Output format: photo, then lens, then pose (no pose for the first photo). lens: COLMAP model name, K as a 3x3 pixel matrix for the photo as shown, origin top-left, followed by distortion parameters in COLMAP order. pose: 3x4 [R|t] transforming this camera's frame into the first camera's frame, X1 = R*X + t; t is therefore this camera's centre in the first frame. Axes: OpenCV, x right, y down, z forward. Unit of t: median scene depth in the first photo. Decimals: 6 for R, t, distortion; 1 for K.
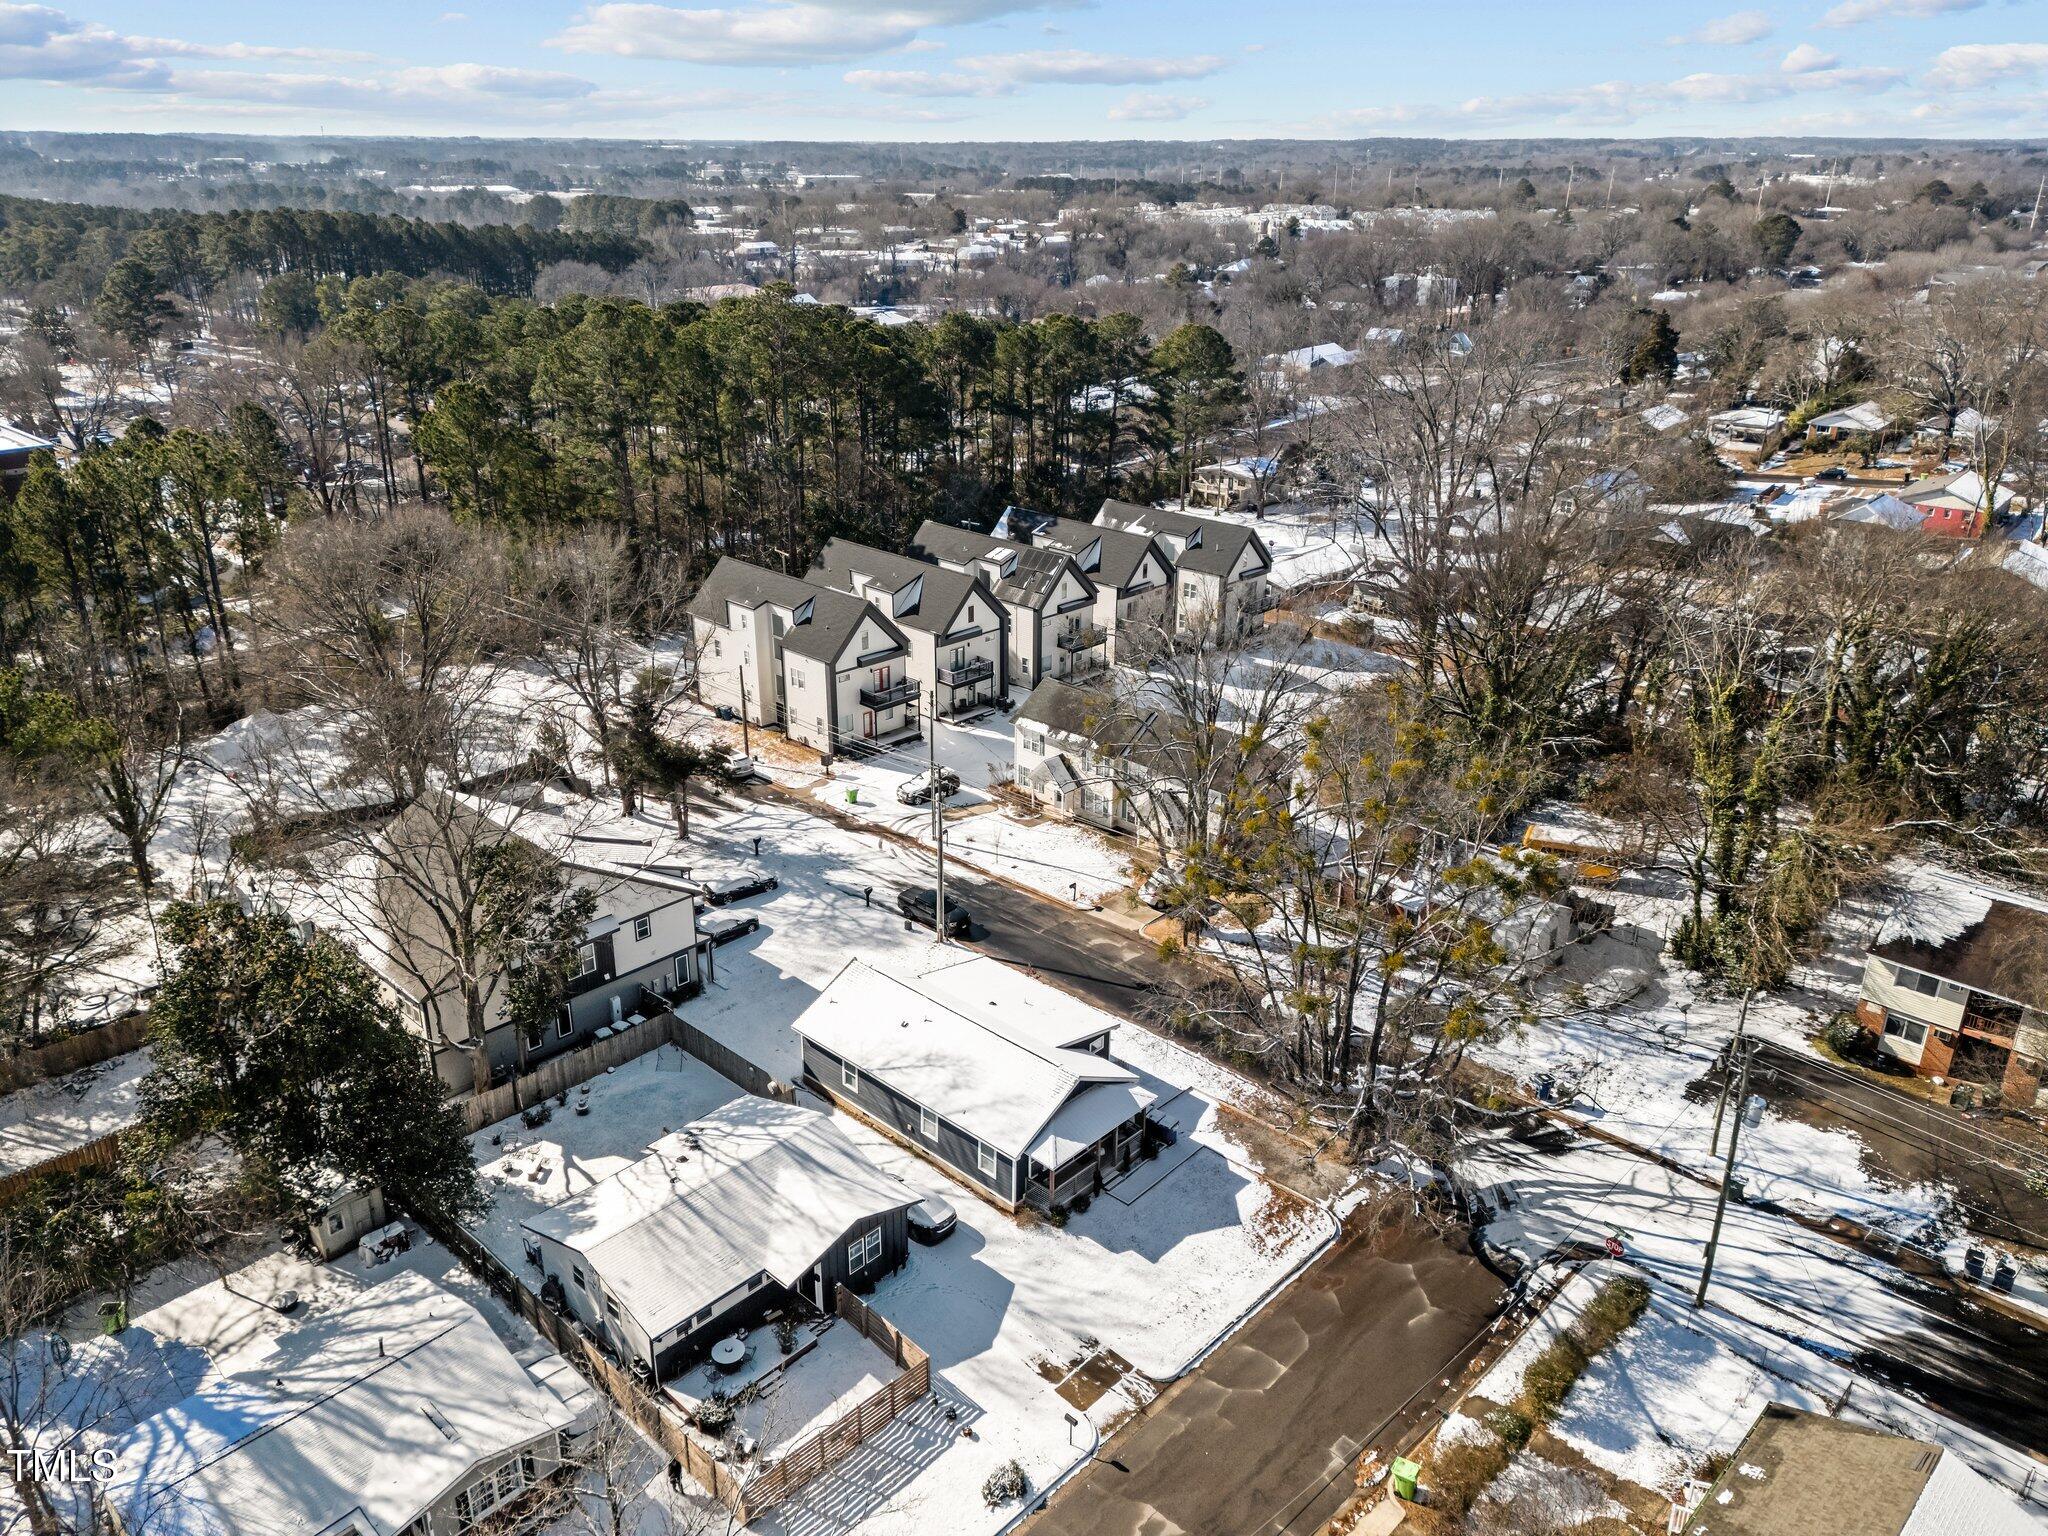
lens RADIAL K [[1510.0, 0, 1031.8], [0, 1510.0, 763.5], [0, 0, 1]] dist [0.102064, -0.139479]
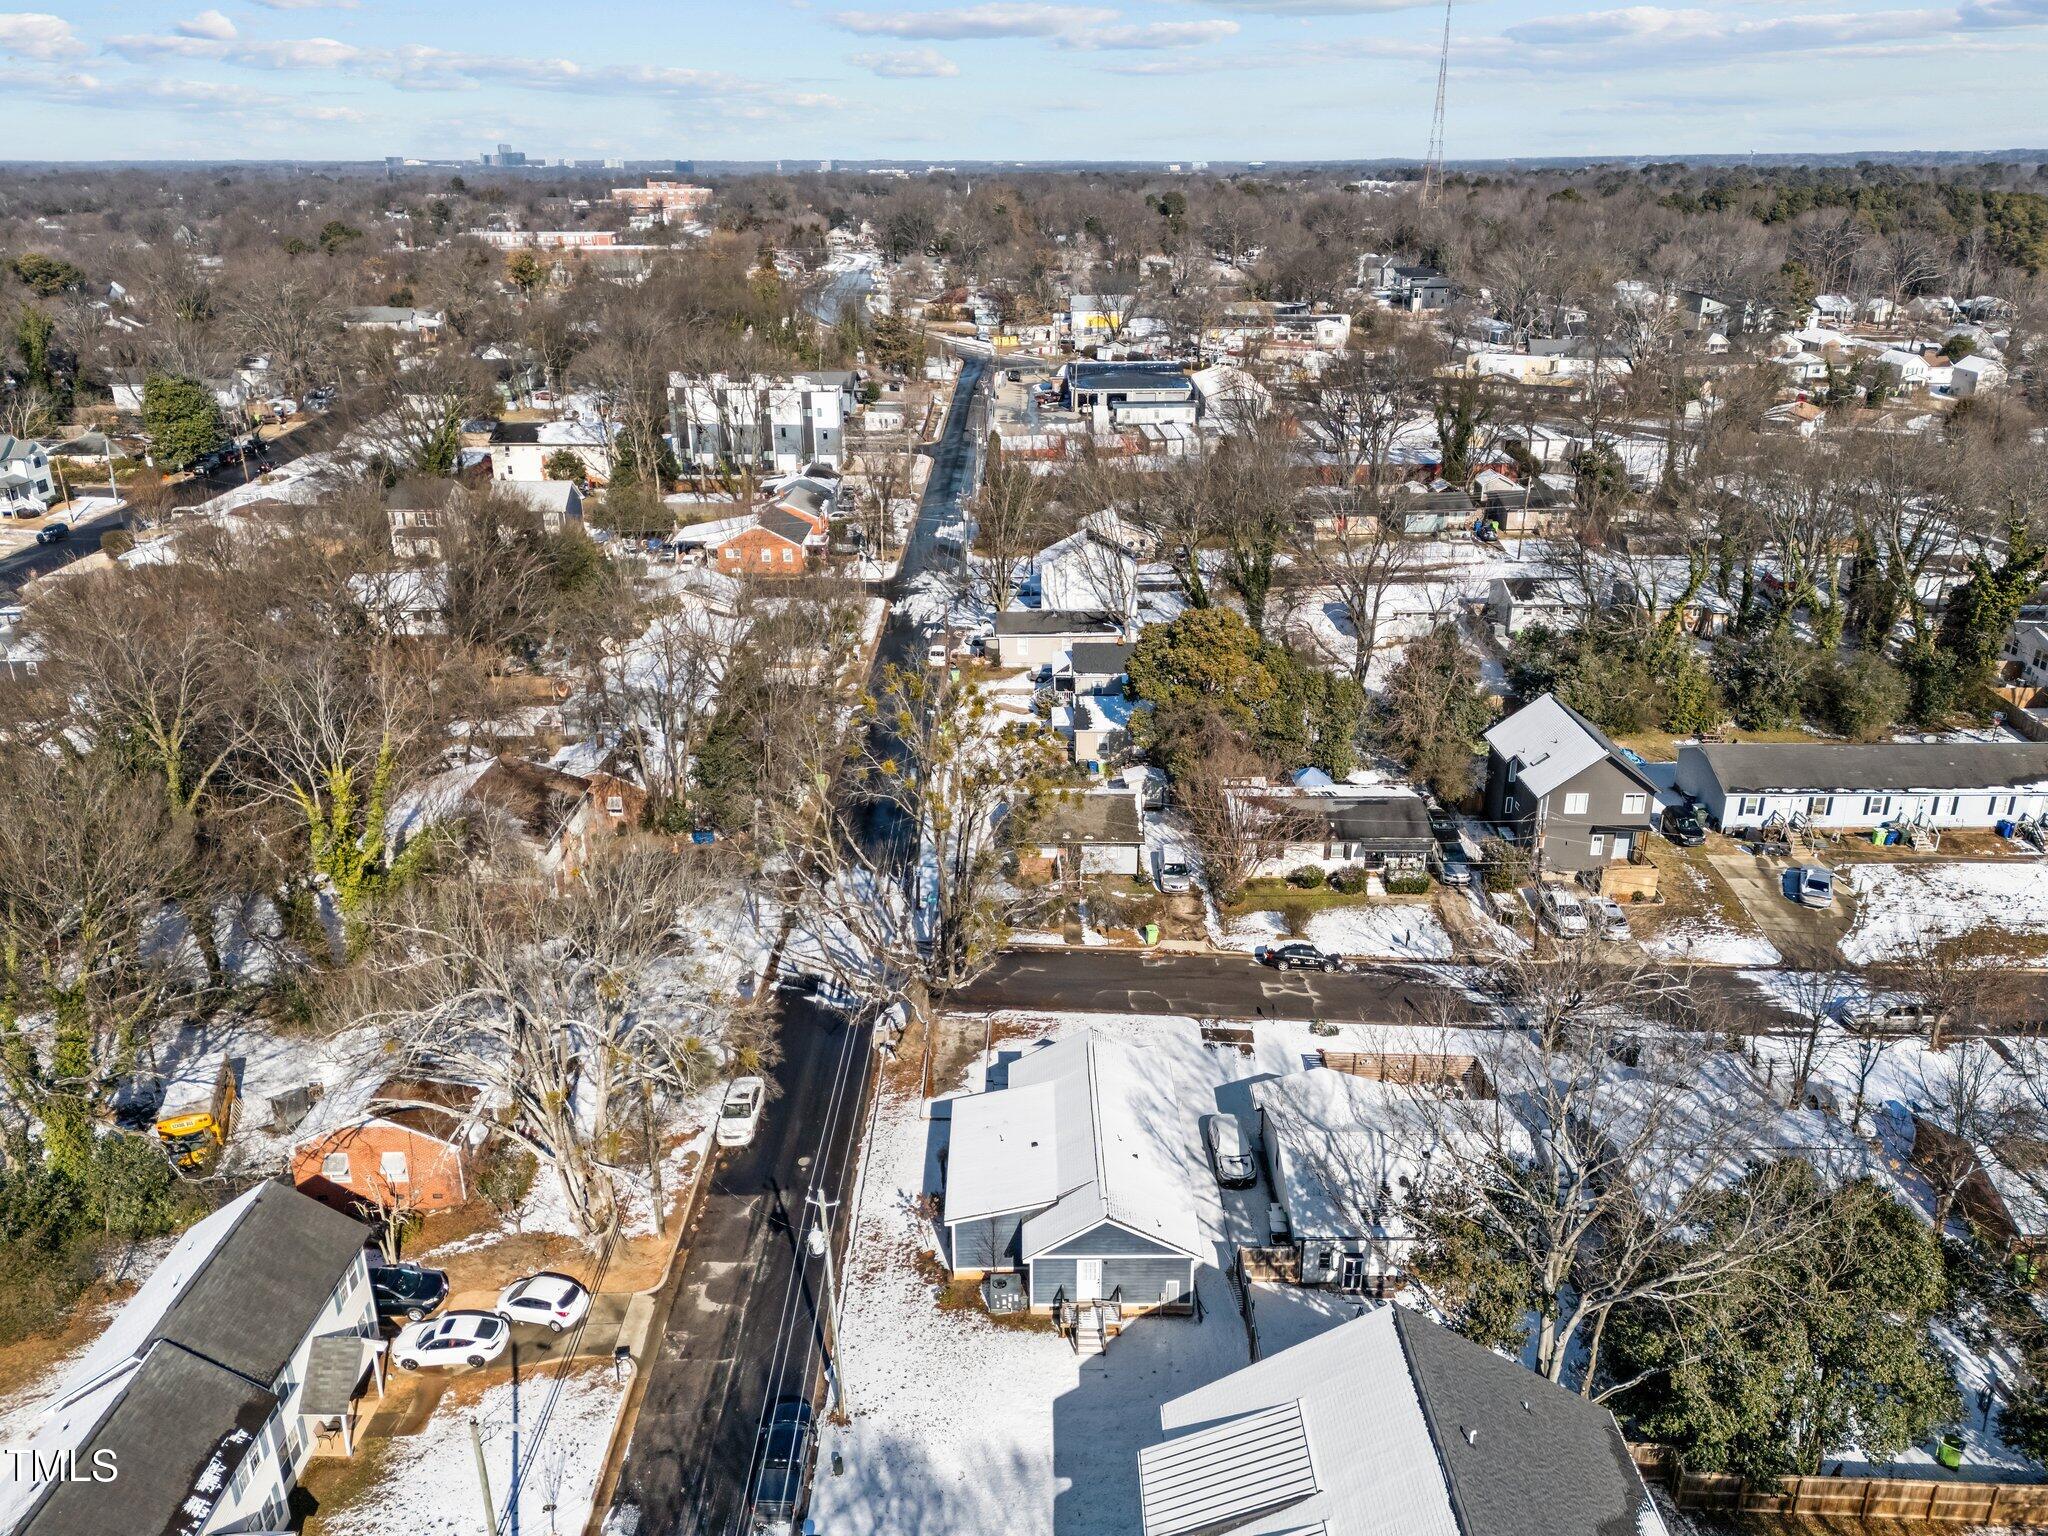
lens RADIAL K [[1510.0, 0, 1031.8], [0, 1510.0, 763.5], [0, 0, 1]] dist [0.102064, -0.139479]
pose [[-0.690115, -0.270033, 0.671434, -0.476380], [0.272710, 0.762353, 0.586896, -0.464940], [-0.670351, 0.588132, -0.452470, 1.023233]]
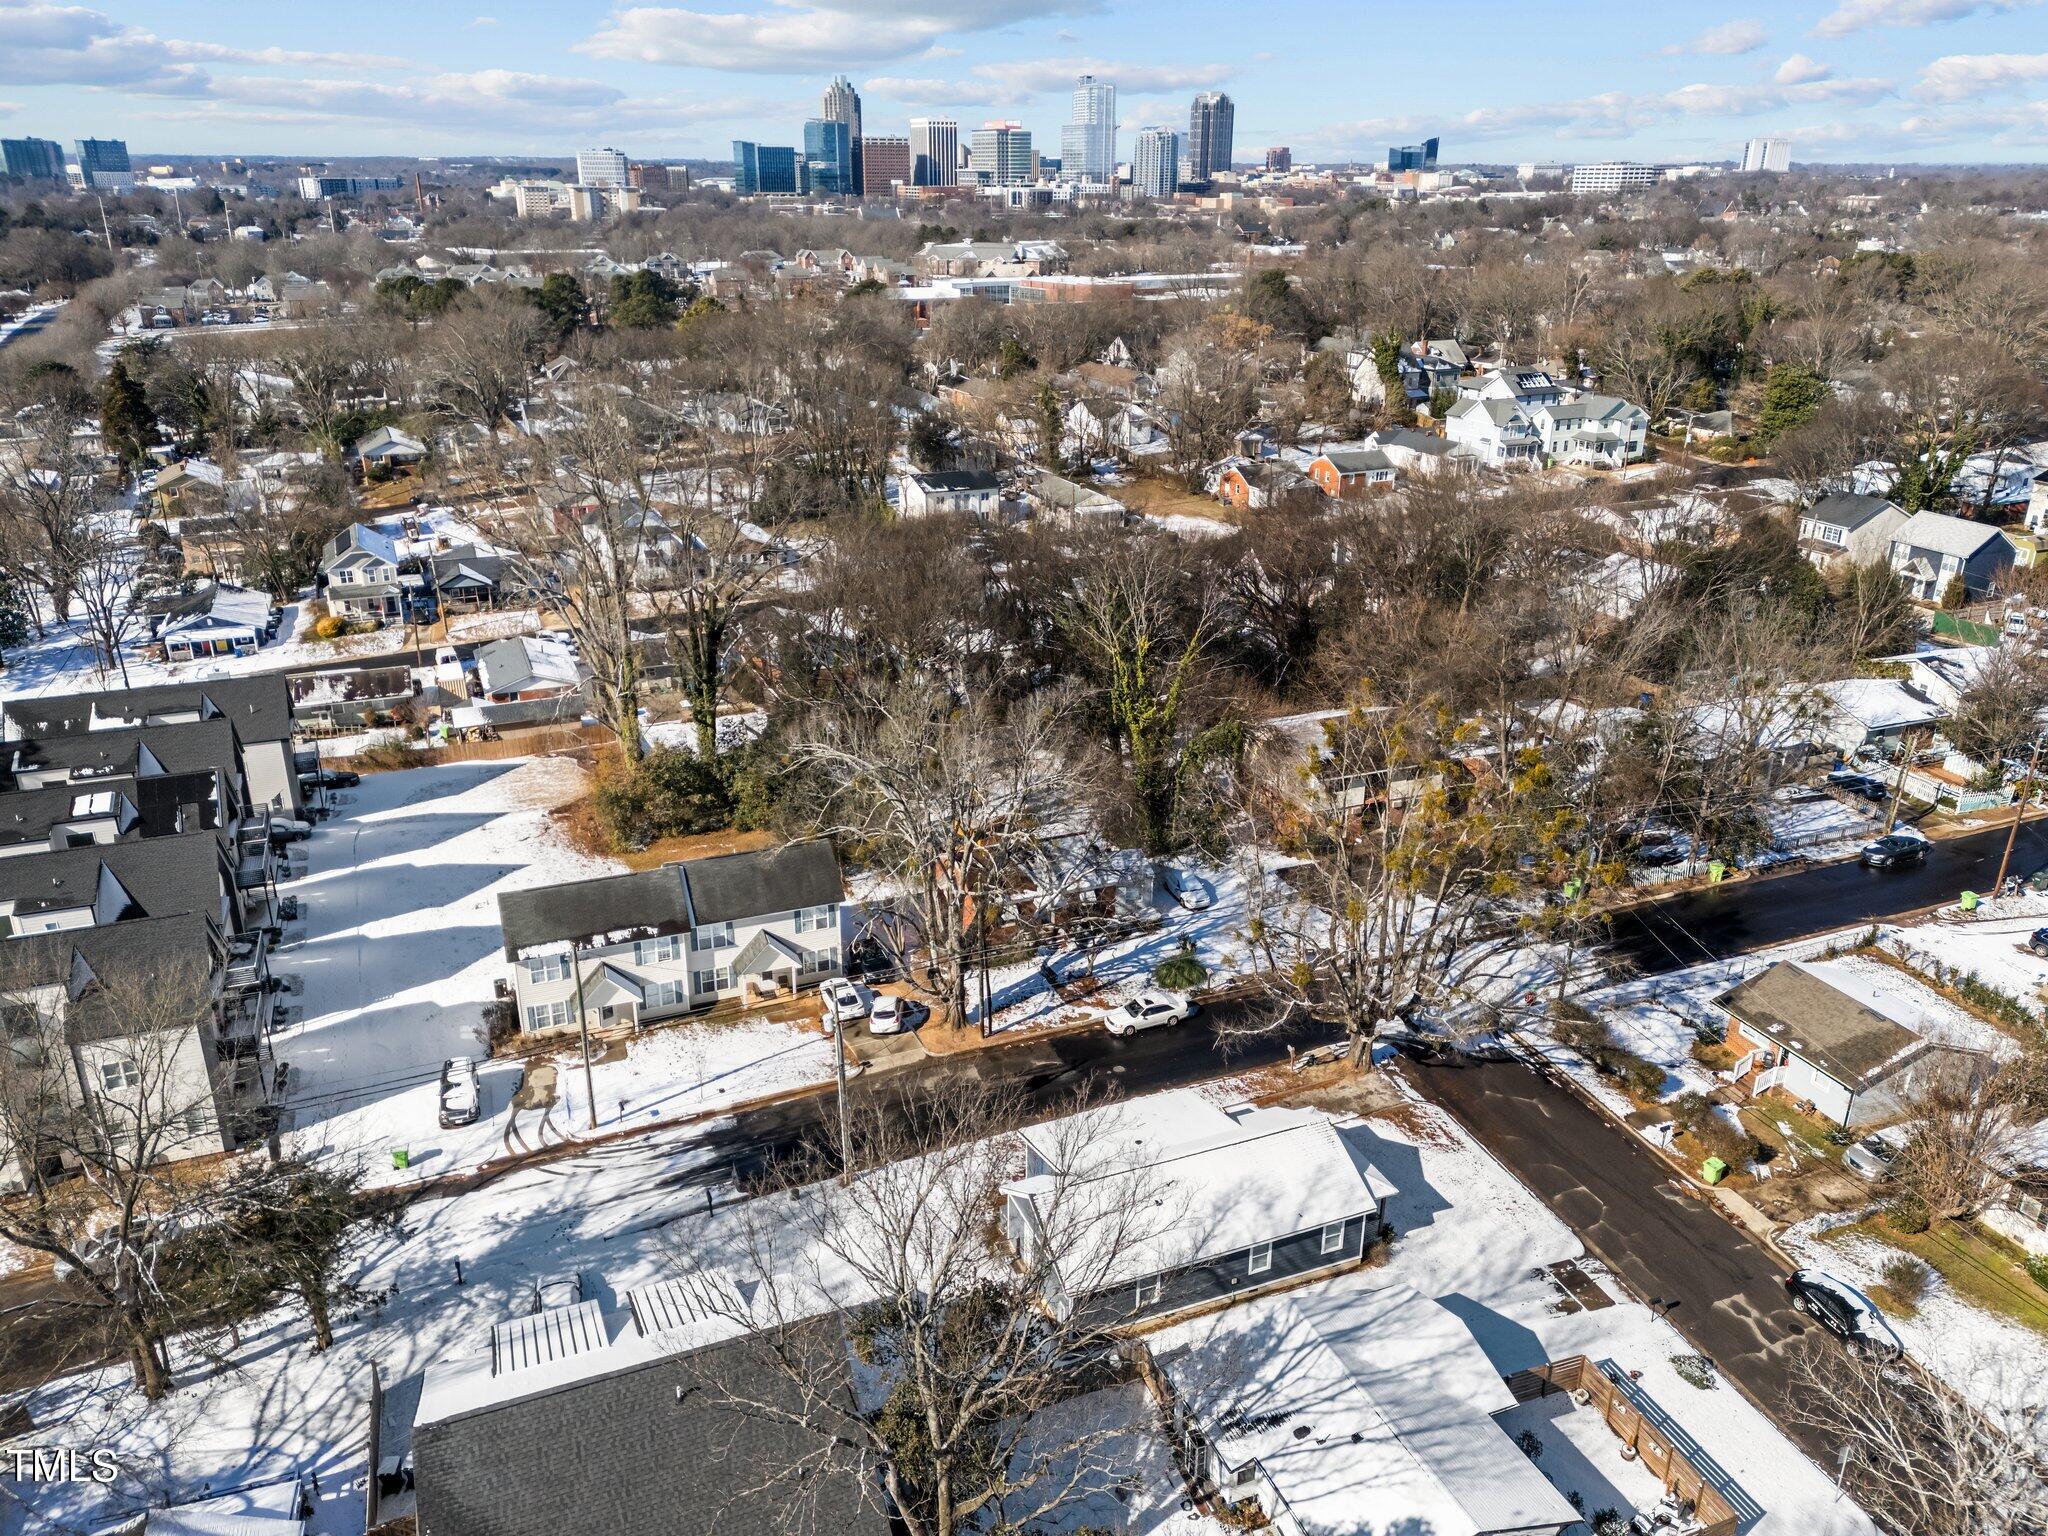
lens RADIAL K [[1510.0, 0, 1031.8], [0, 1510.0, 763.5], [0, 0, 1]] dist [0.102064, -0.139479]
pose [[0.407878, -0.338157, 0.848107, -0.616428], [0.340965, 0.918098, 0.202084, -0.216438], [-0.846982, 0.206749, 0.489772, 0.427902]]
